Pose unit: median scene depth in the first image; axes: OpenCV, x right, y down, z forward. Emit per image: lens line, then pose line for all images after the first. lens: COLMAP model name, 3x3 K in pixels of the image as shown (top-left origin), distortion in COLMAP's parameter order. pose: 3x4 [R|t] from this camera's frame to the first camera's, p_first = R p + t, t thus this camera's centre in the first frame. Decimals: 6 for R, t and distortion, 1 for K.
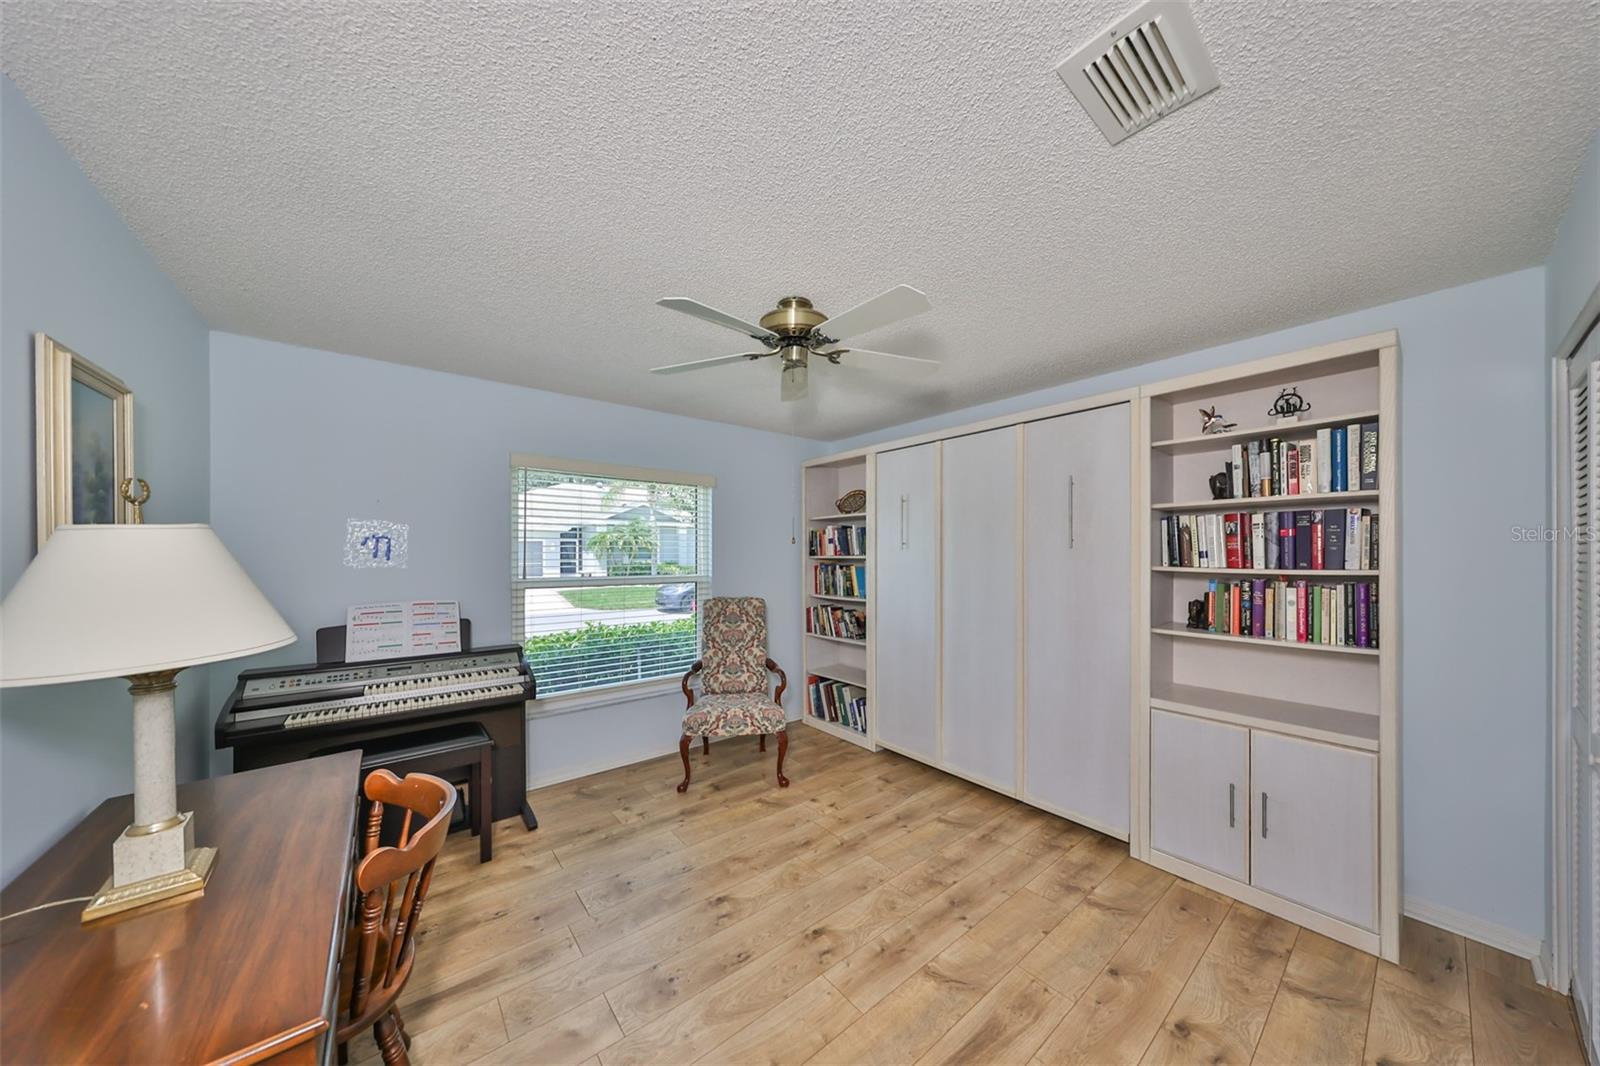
lens RADIAL K [[497.3, 0, 767.8], [0, 497.3, 554.1], [0, 0, 1]] dist [0.001428, 0.000067]
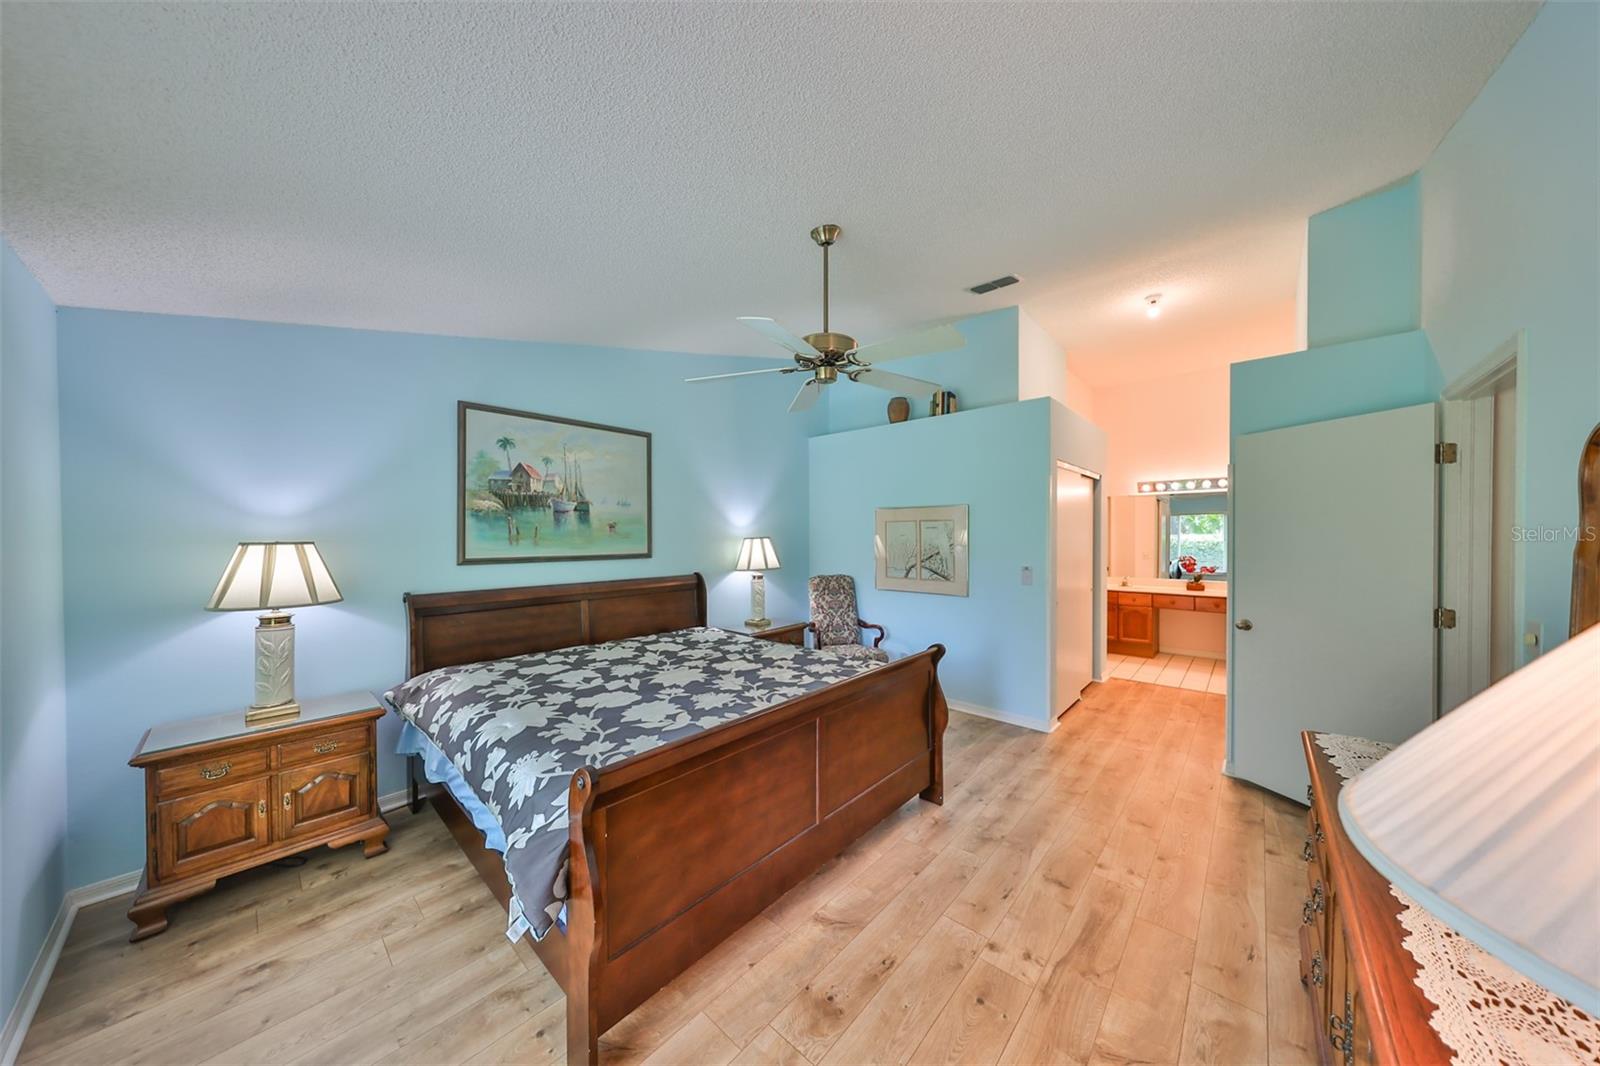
lens RADIAL K [[504.4, 0, 794.4], [0, 504.4, 537.4], [0, 0, 1]] dist [-0.000786, 0.000029]
pose [[0.982946, -0.004329, 0.183841, -0.559787], [0.001767, 0.999899, 0.014097, -0.049008], [-0.183884, -0.013532, 0.982855, -0.430205]]
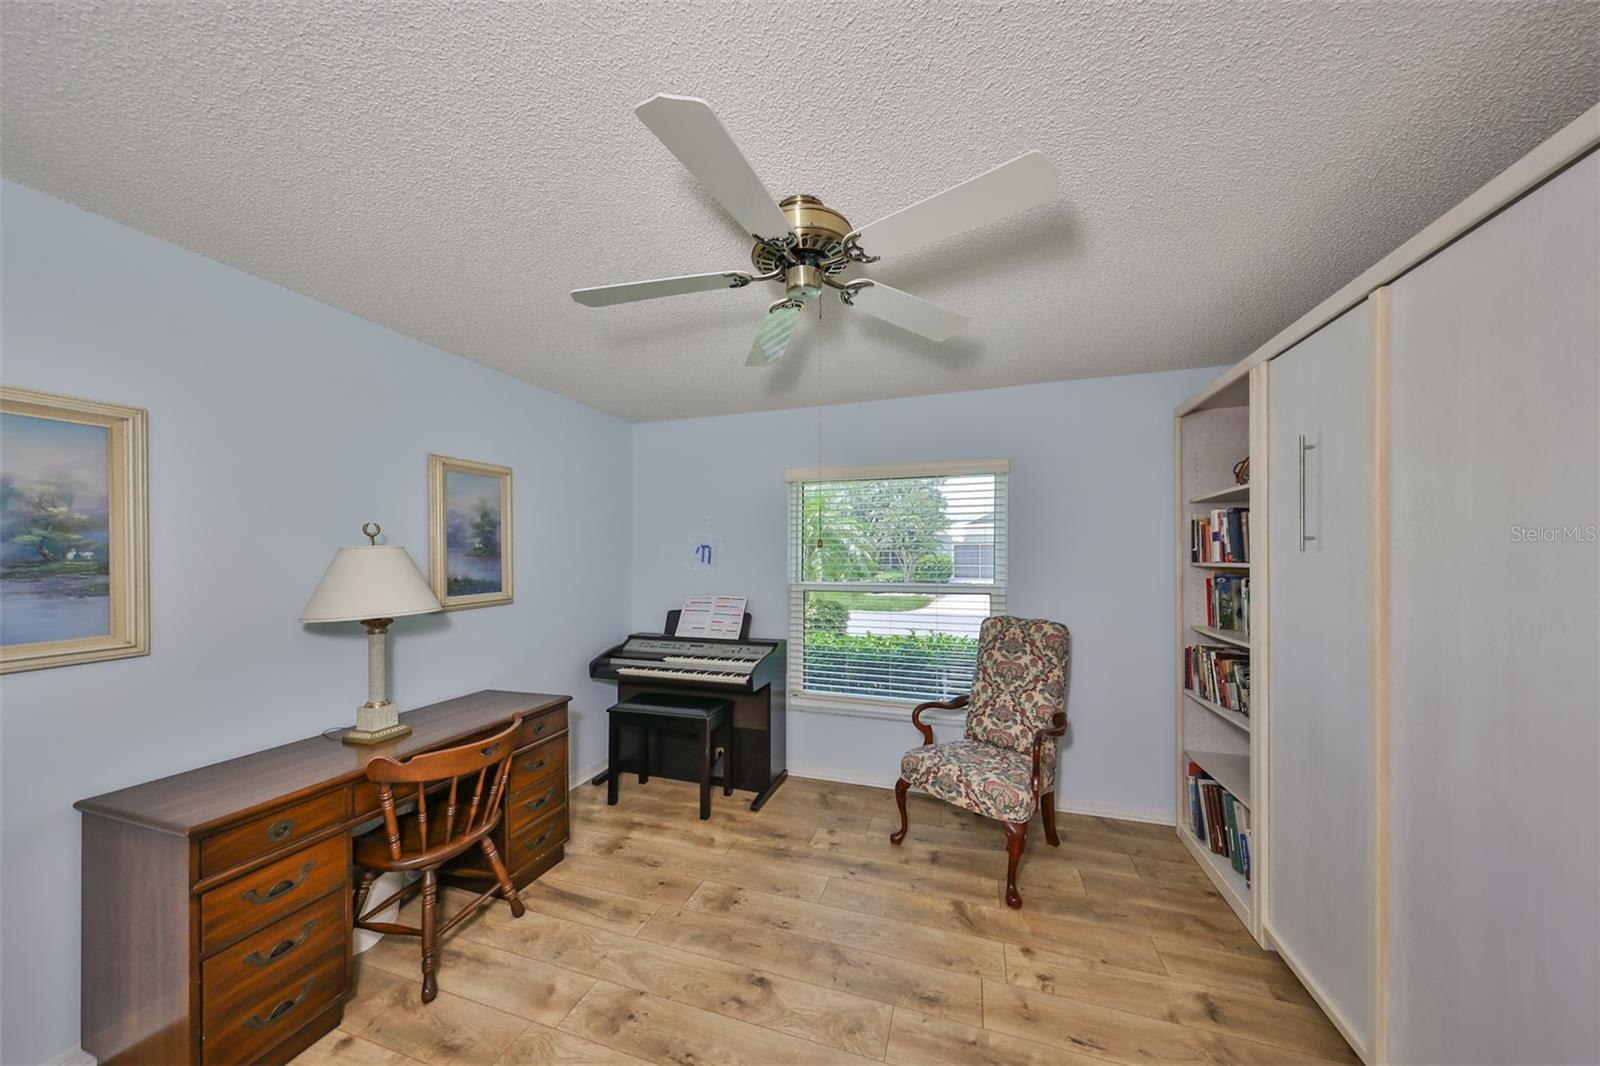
lens RADIAL K [[495.2, 0, 826.7], [0, 495.2, 558.4], [0, 0, 1]] dist [-0.000330, 0.000020]
pose [[0.598345, 0.003802, -0.801229, 0.460930], [0.002330, 0.999976, 0.006485, -0.008941], [0.801235, -0.005747, 0.598322, 0.443003]]
